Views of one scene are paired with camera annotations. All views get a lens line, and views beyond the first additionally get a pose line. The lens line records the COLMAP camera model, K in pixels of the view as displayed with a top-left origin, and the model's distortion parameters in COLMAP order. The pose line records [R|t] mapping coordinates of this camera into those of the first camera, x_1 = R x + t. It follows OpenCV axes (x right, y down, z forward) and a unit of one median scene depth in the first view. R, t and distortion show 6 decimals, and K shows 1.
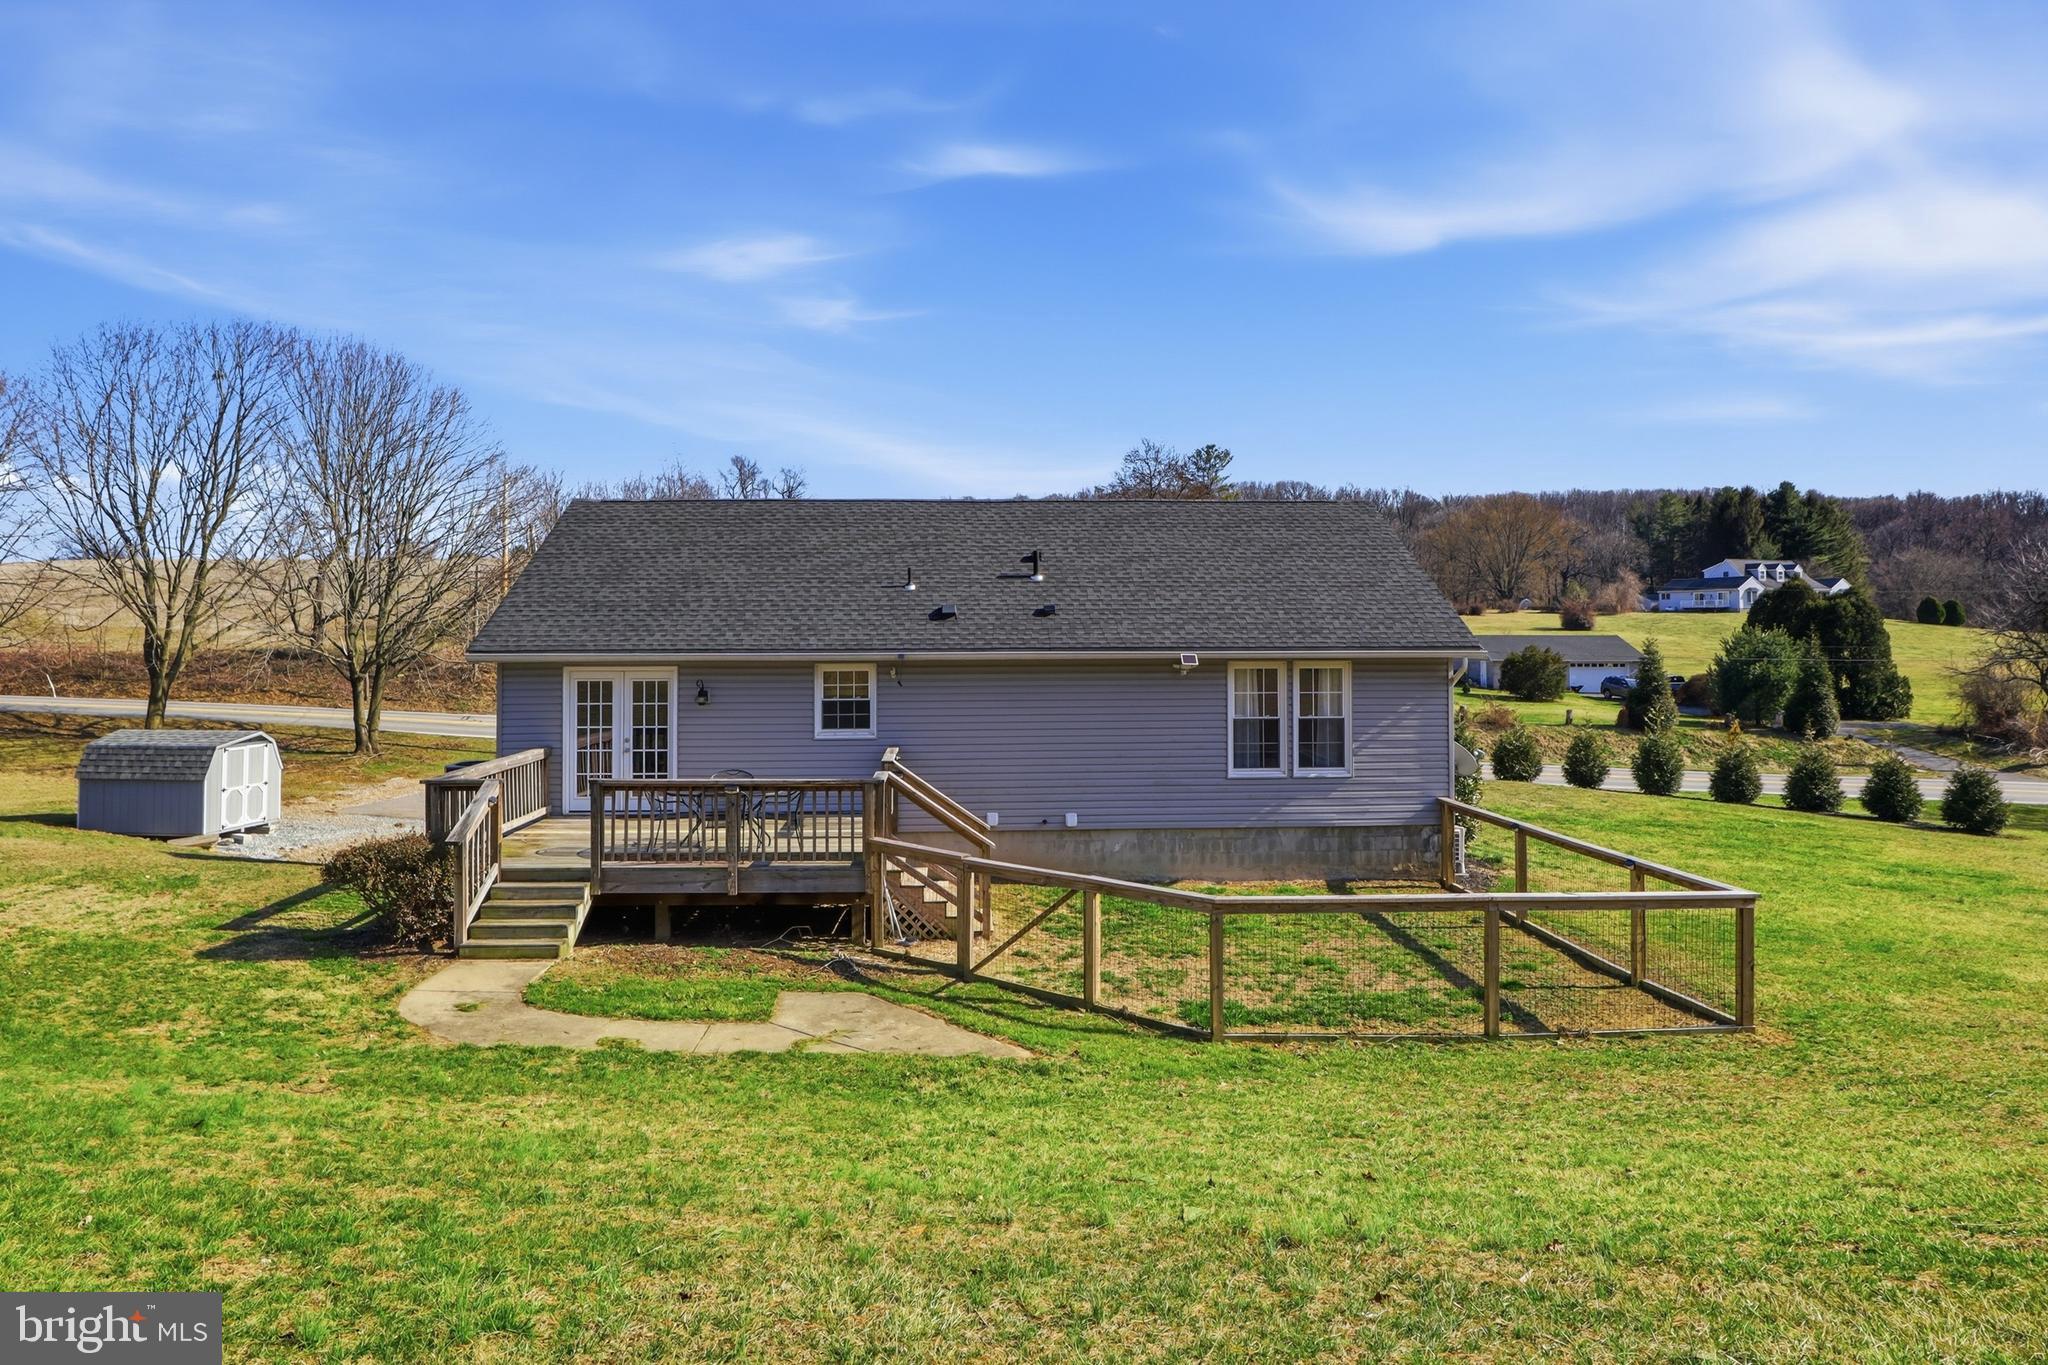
lens RADIAL K [[1151.6, 0, 1032.8], [0, 1151.6, 664.7], [0, 0, 1]] dist [-0.008042, -0.000717]
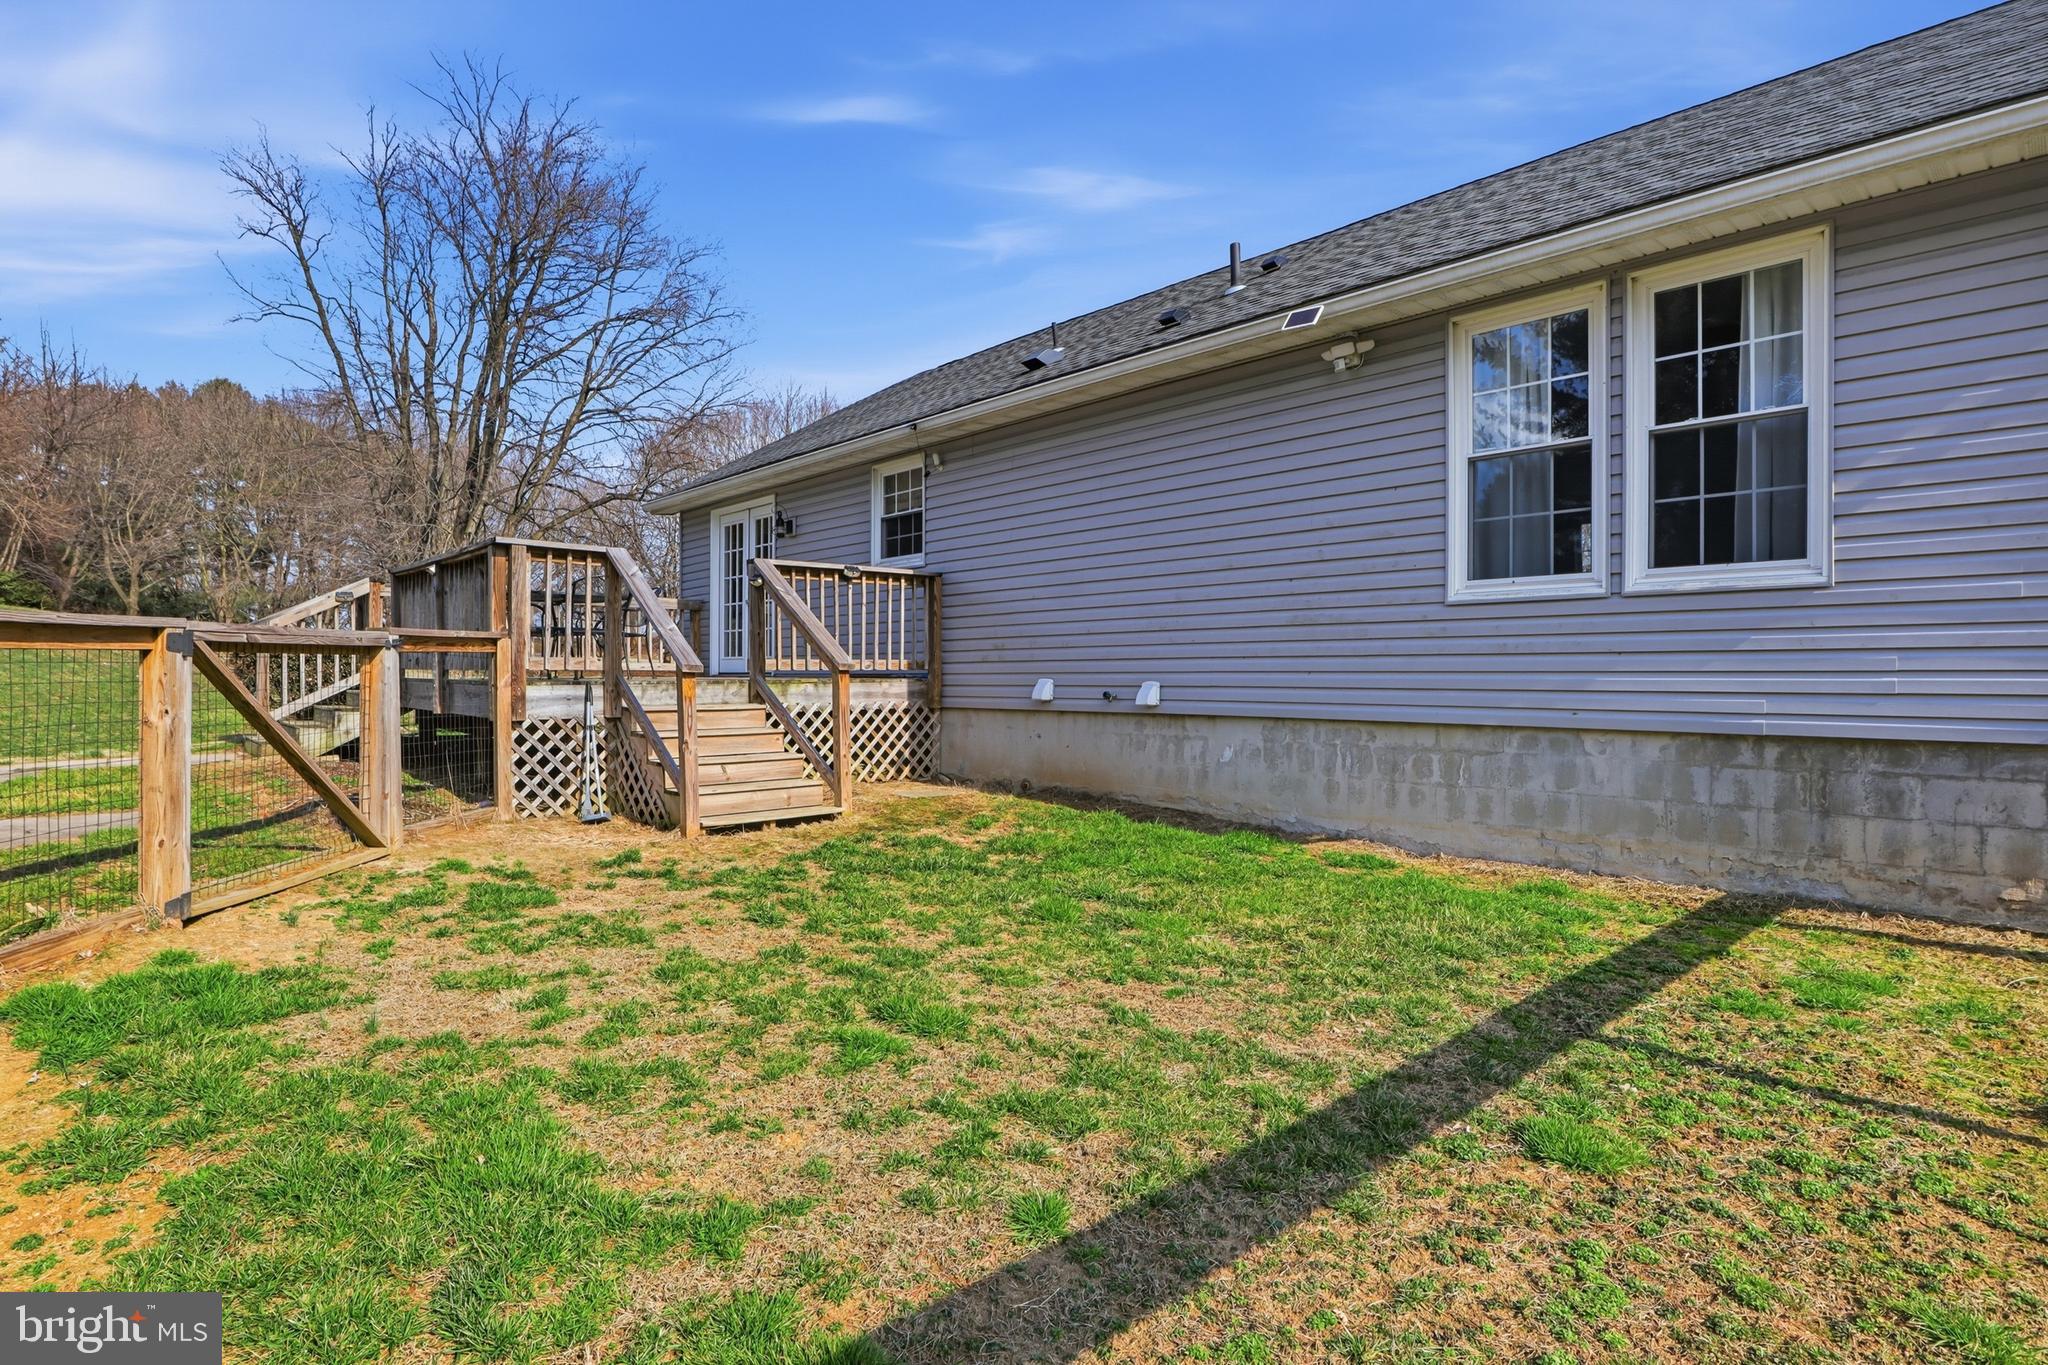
lens RADIAL K [[1036.2, 0, 1017.1], [0, 1036.2, 681.0], [0, 0, 1]] dist [-0.017487, -0.000352]
pose [[0.635238, 0.007818, -0.772277, 0.354939], [-0.019255, 0.999798, -0.005717, 0.130832], [0.772077, 0.018502, 0.635260, 0.644523]]
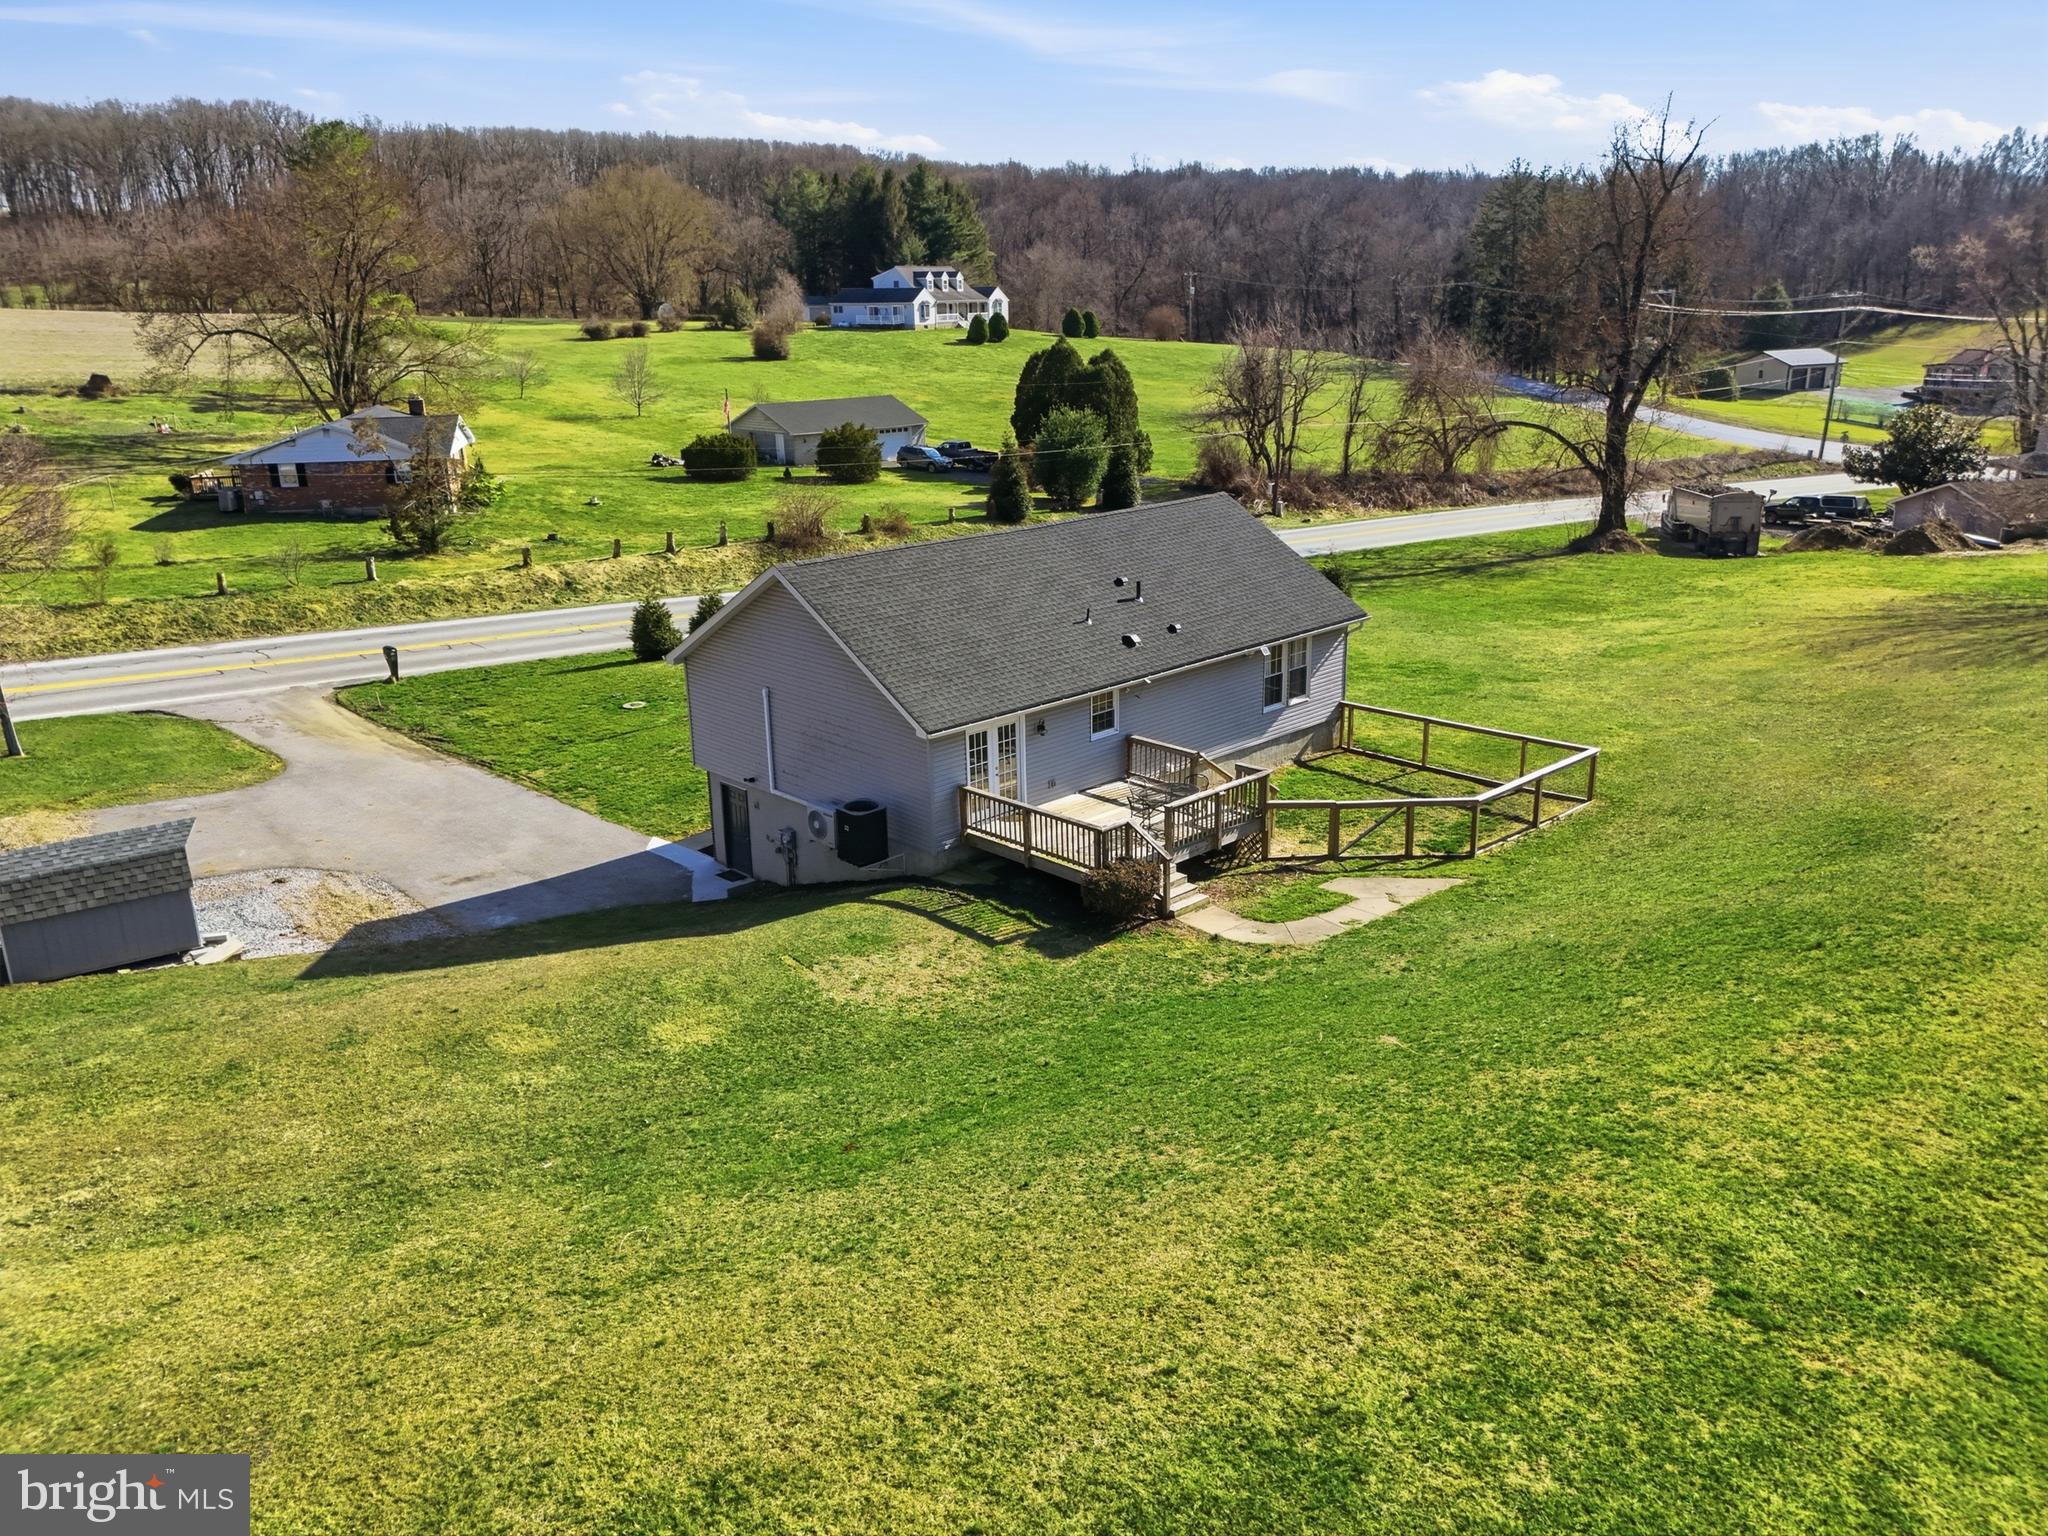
lens RADIAL K [[1514.1, 0, 1021.0], [0, 1514.1, 772.5], [0, 0, 1]] dist [0.058385, 0.001032]
pose [[0.766366, -0.208417, 0.607656, -1.423336], [0.038036, 0.958971, 0.280942, -0.441039], [-0.641278, -0.192191, 0.742850, -0.401590]]
